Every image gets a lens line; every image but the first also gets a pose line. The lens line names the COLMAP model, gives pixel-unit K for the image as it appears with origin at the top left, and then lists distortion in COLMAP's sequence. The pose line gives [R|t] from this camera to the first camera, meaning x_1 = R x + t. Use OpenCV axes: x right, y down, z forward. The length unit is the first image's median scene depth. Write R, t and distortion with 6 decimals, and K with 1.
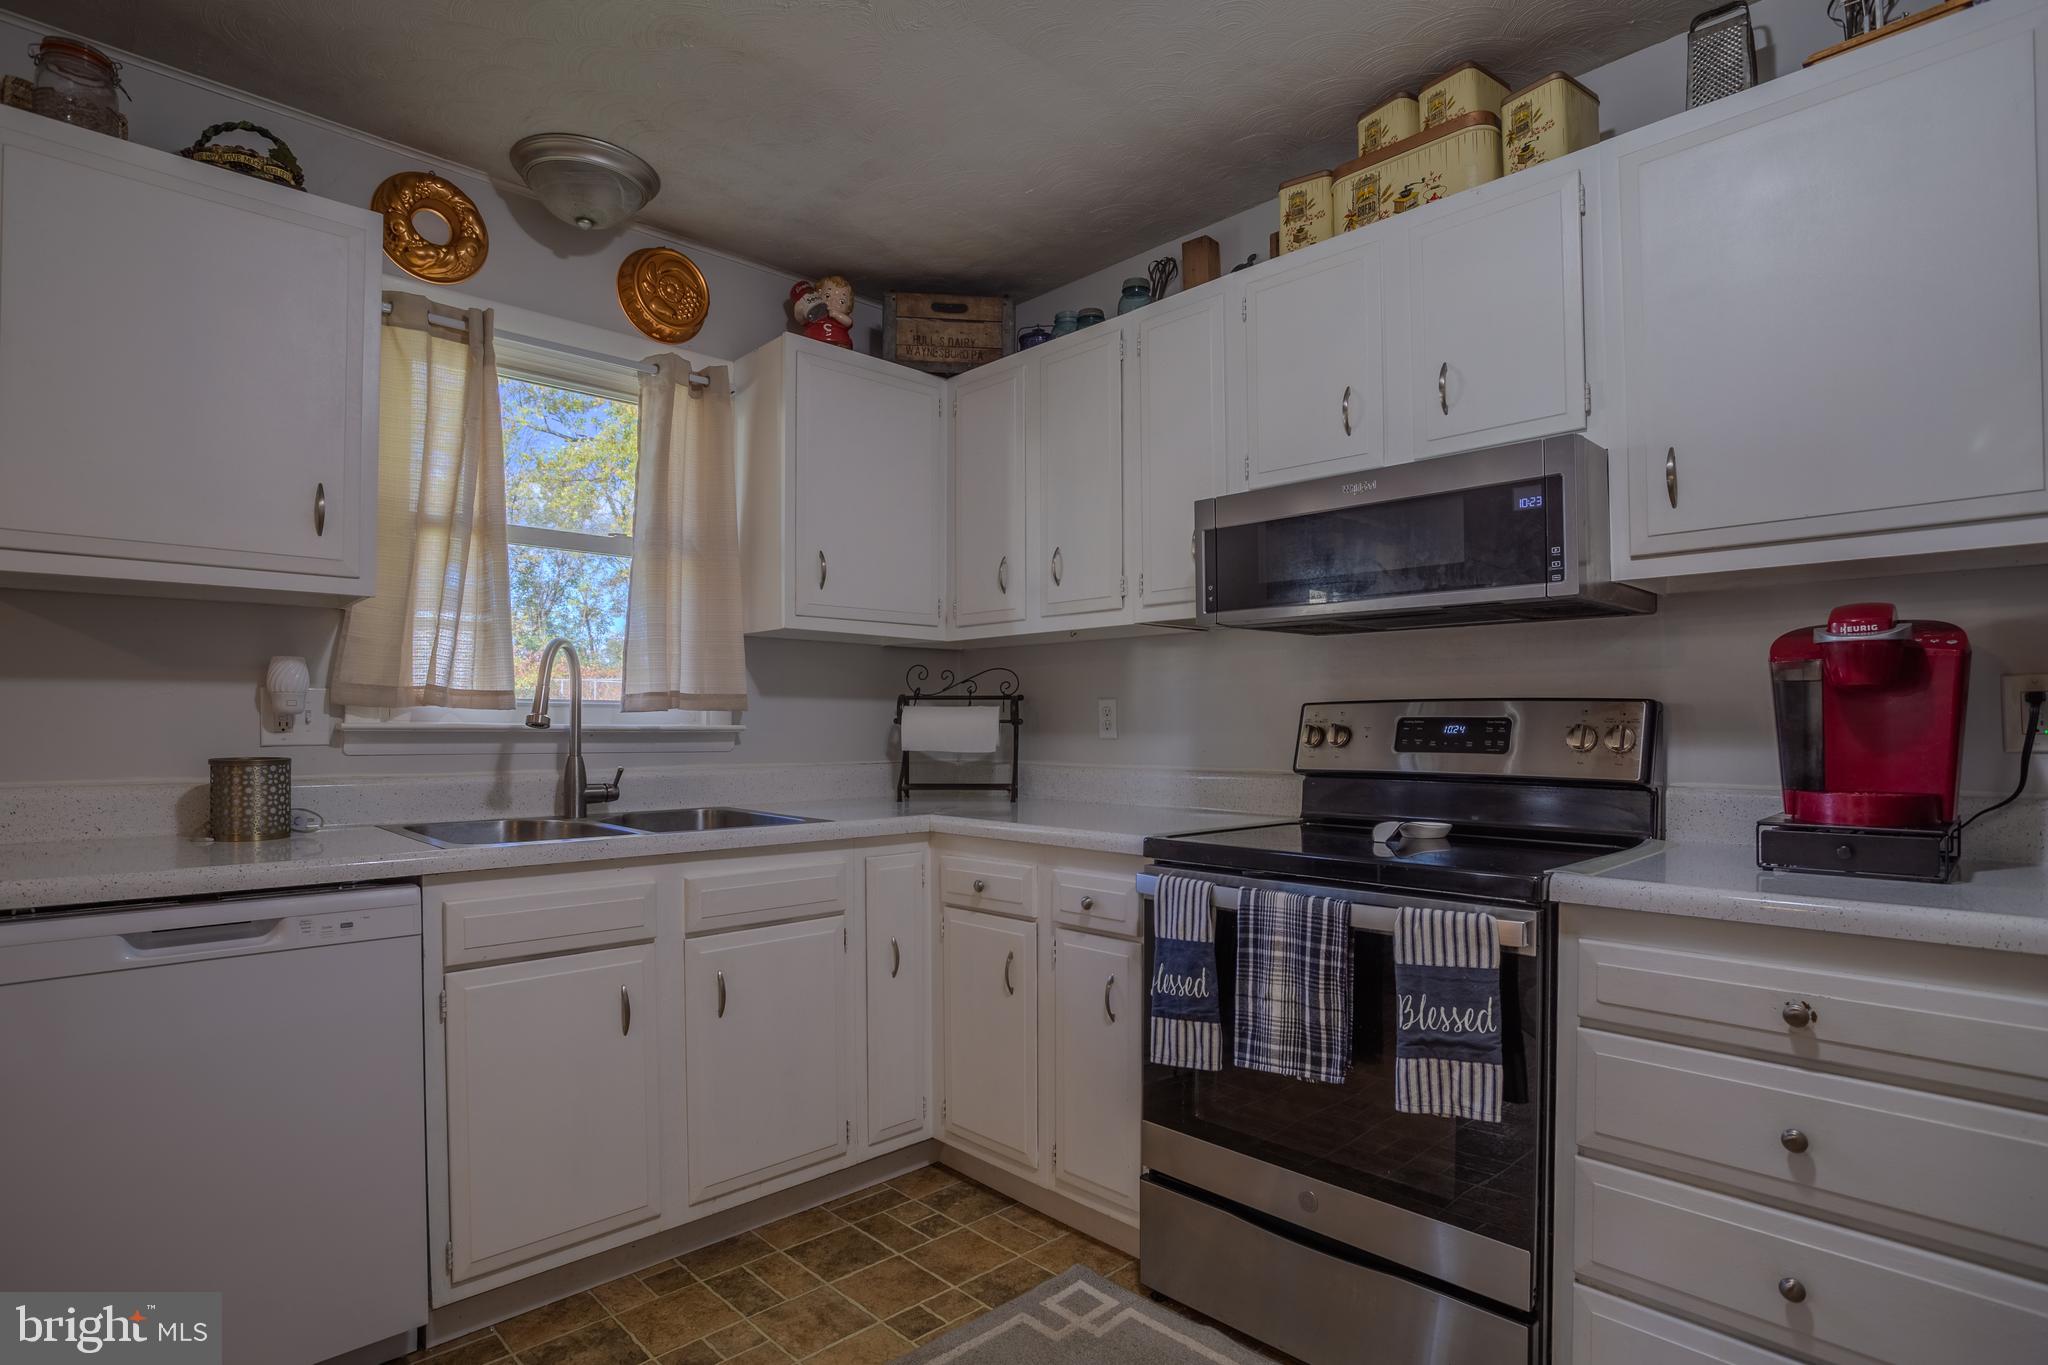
lens RADIAL K [[1027.7, 0, 1023.1], [0, 1027.7, 723.2], [0, 0, 1]] dist [-0.061924, 0.019627]
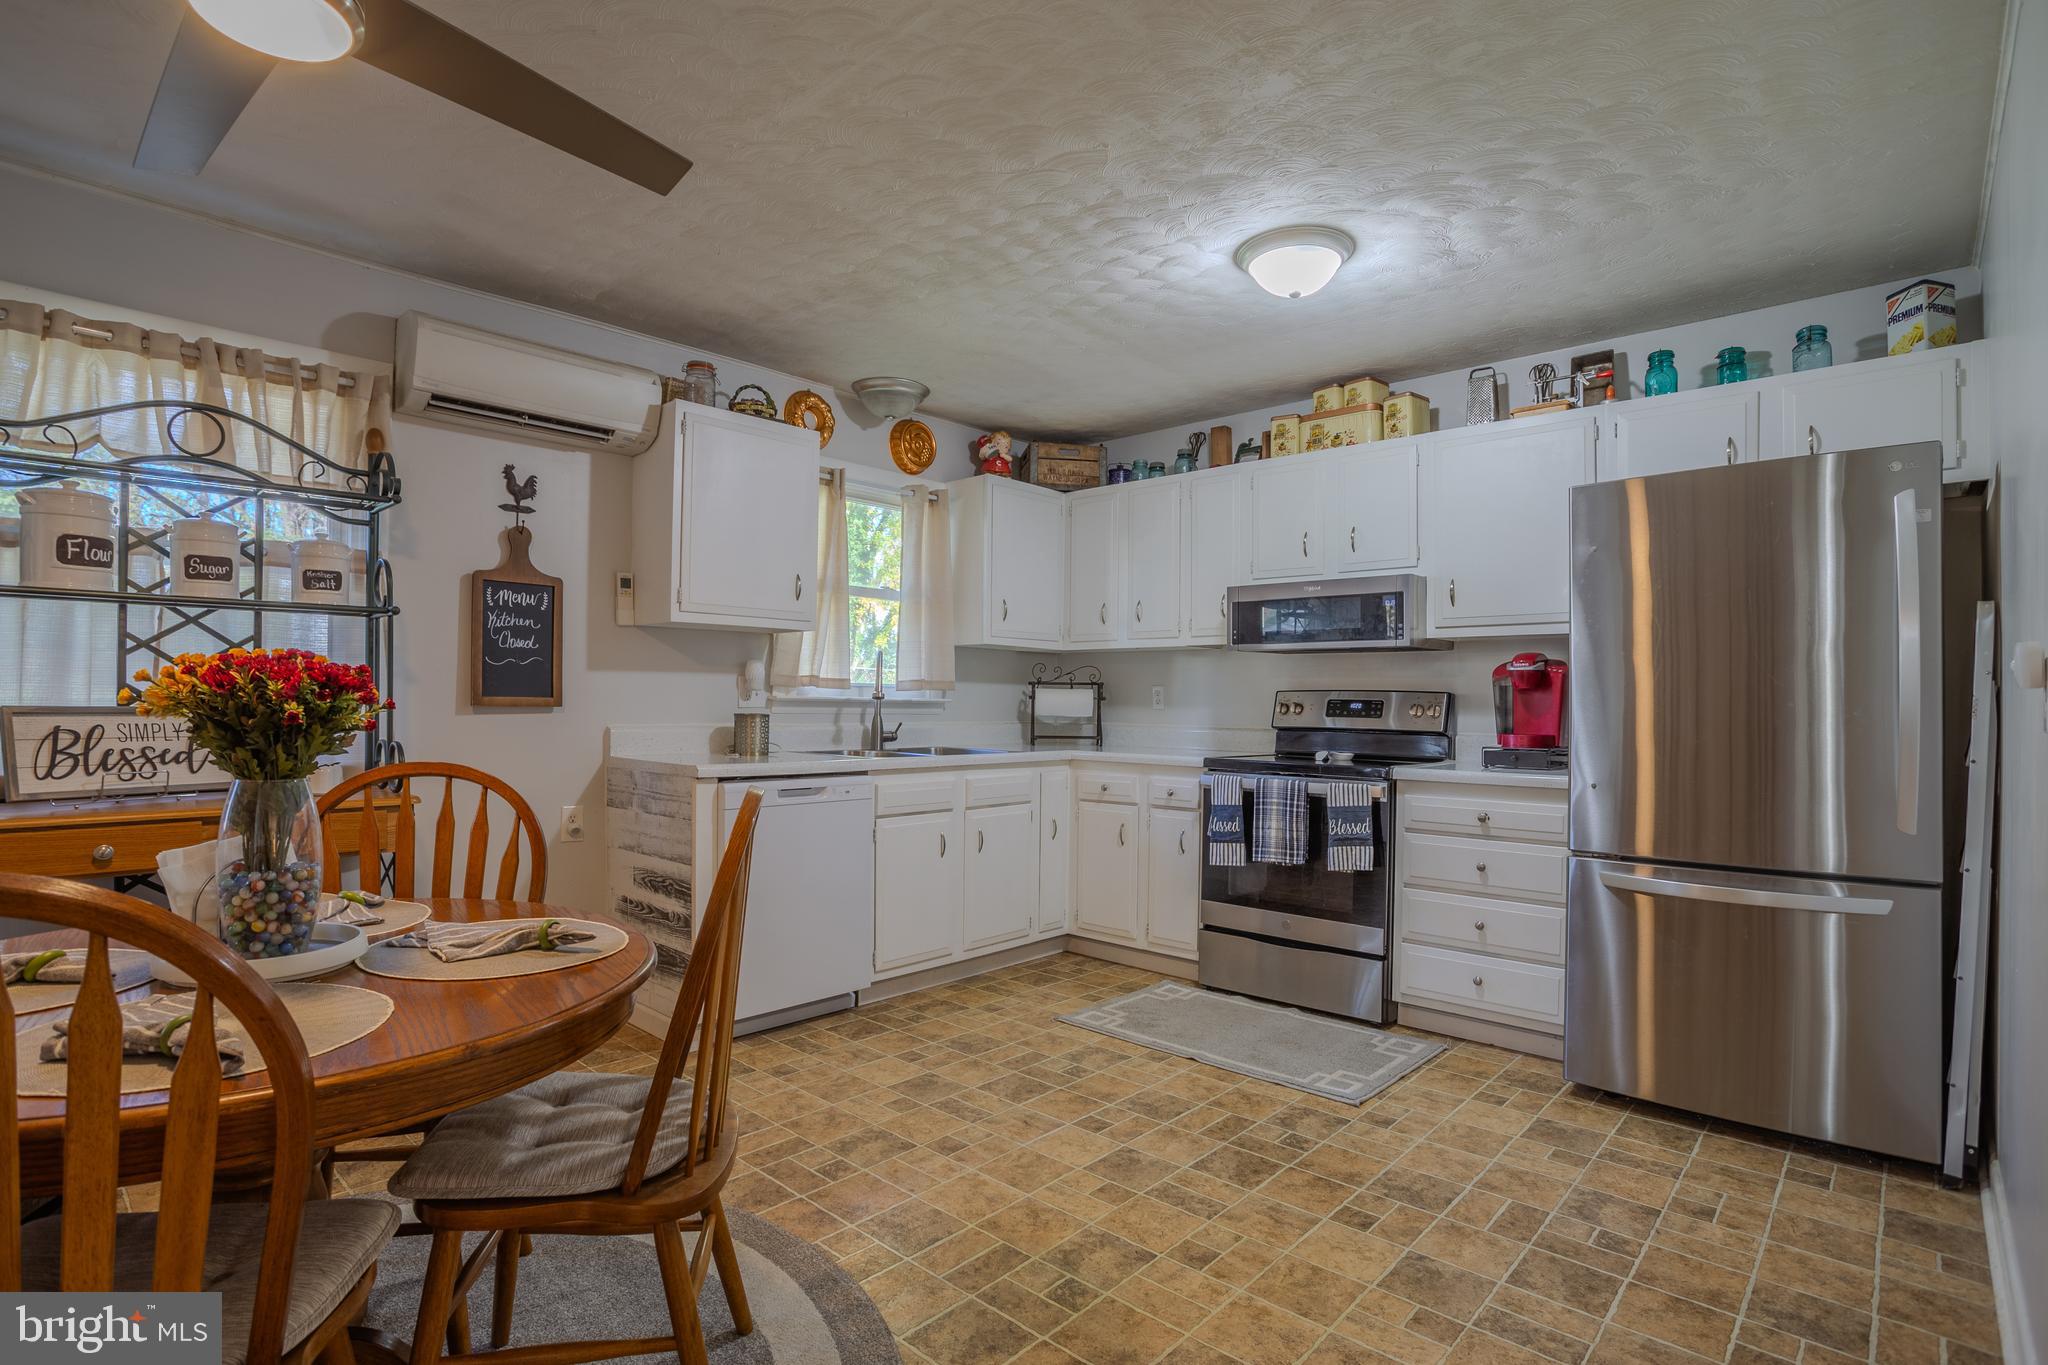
lens RADIAL K [[1027.7, 0, 1002.6], [0, 1027.7, 692.4], [0, 0, 1]] dist [-0.061924, 0.019627]
pose [[0.998588, 0.012854, 0.051543, -0.371000], [-0.012636, 0.999910, -0.004548, -0.002351], [-0.051597, 0.003891, 0.998660, -0.960765]]
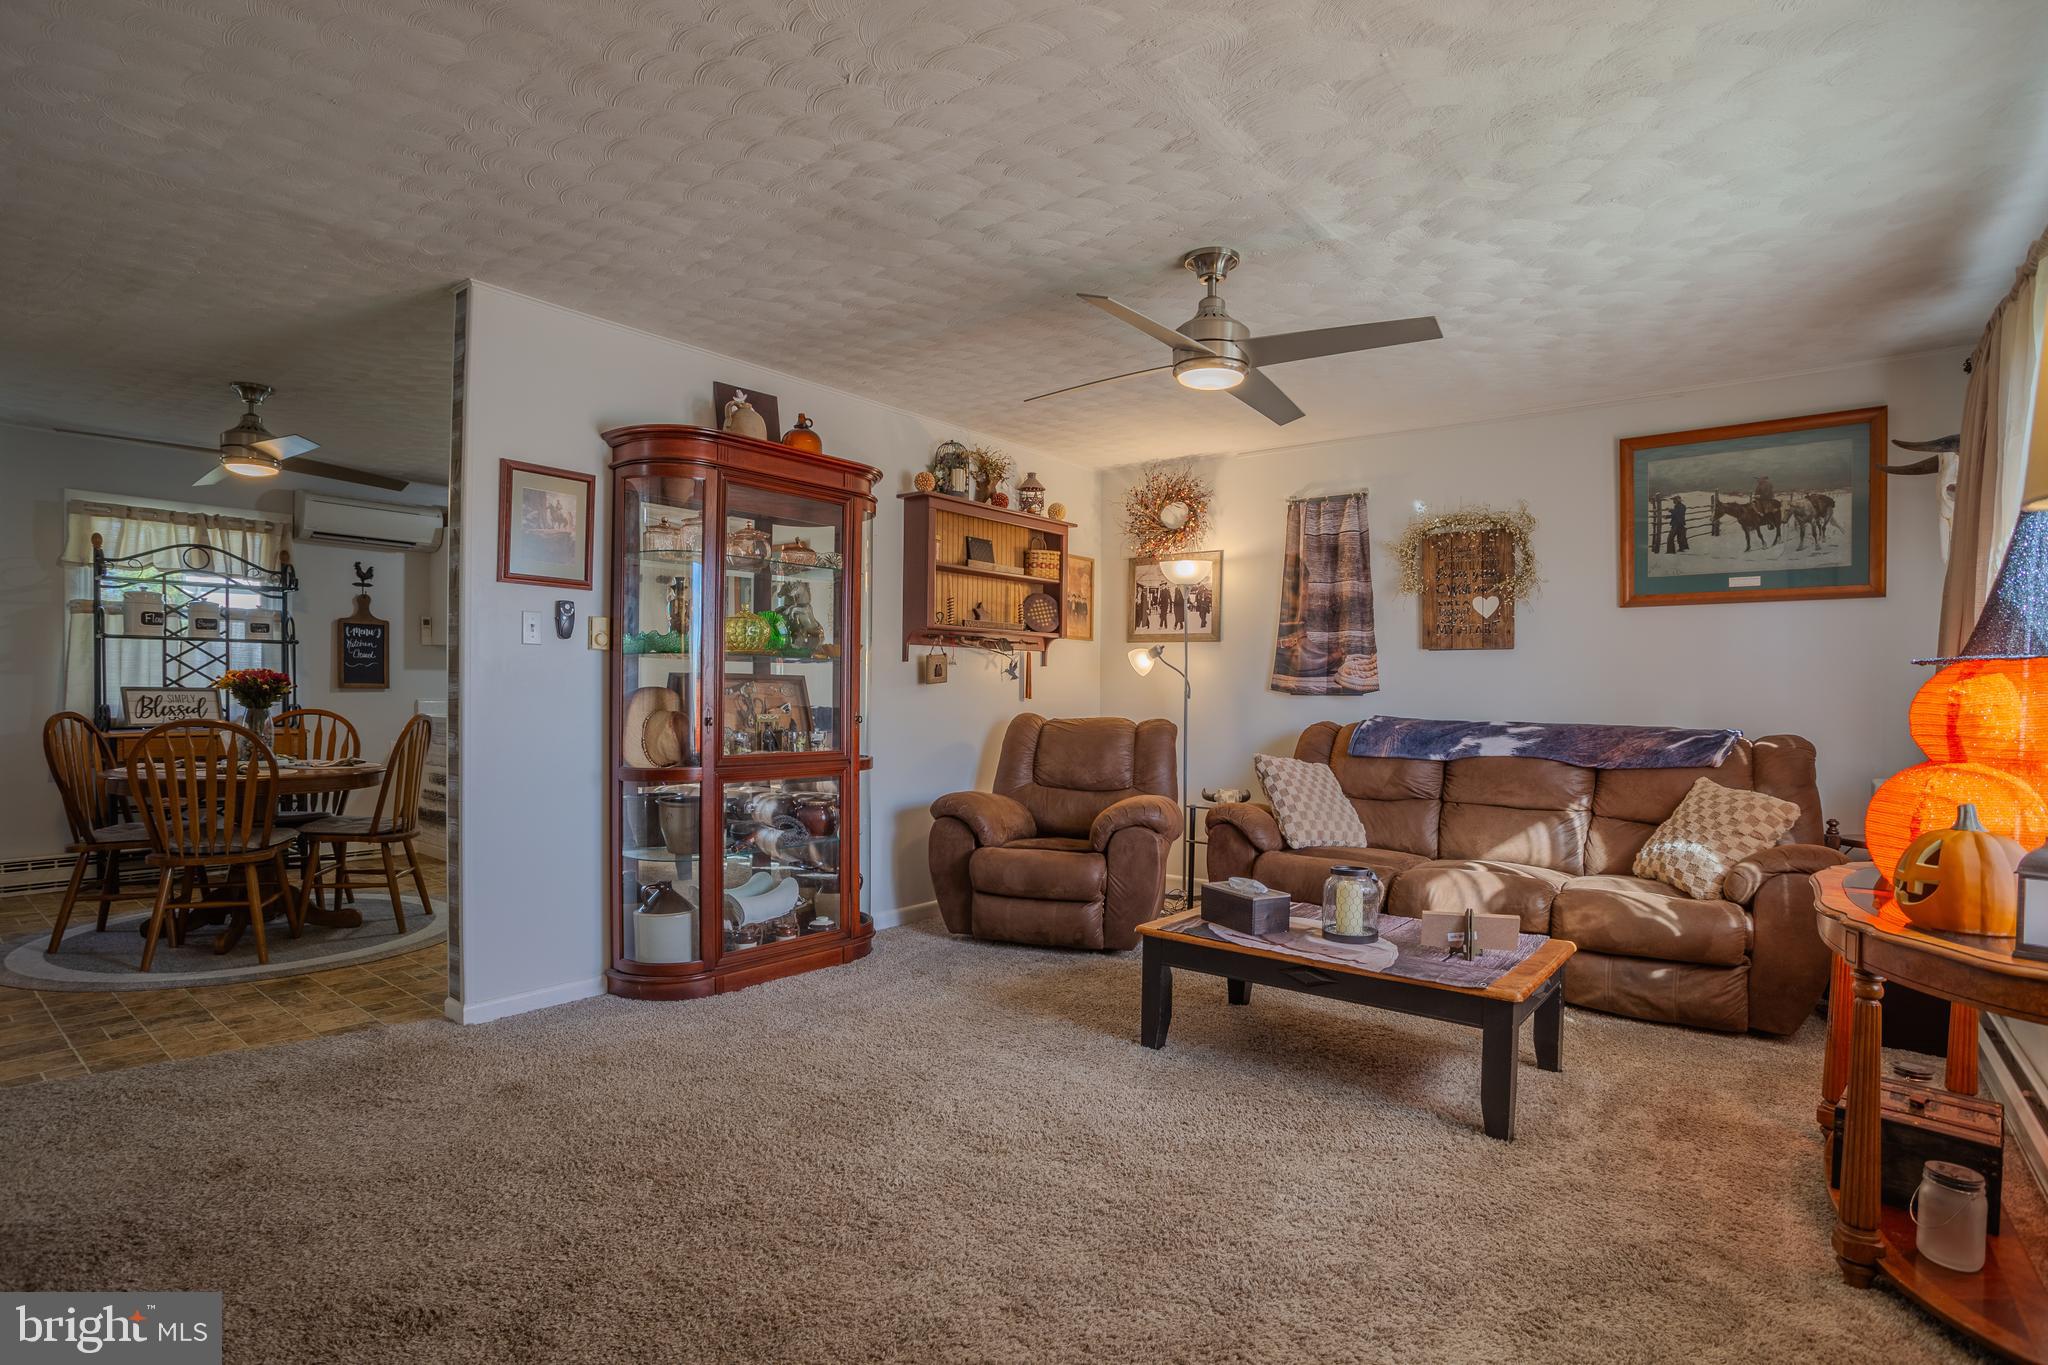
lens RADIAL K [[1027.7, 0, 1017.8], [0, 1027.7, 715.4], [0, 0, 1]] dist [-0.061924, 0.019627]
pose [[0.992332, 0.015617, 0.122607, 0.566835], [-0.019390, 0.999372, 0.029646, -0.025168], [-0.122067, -0.031796, 0.992012, -2.633538]]
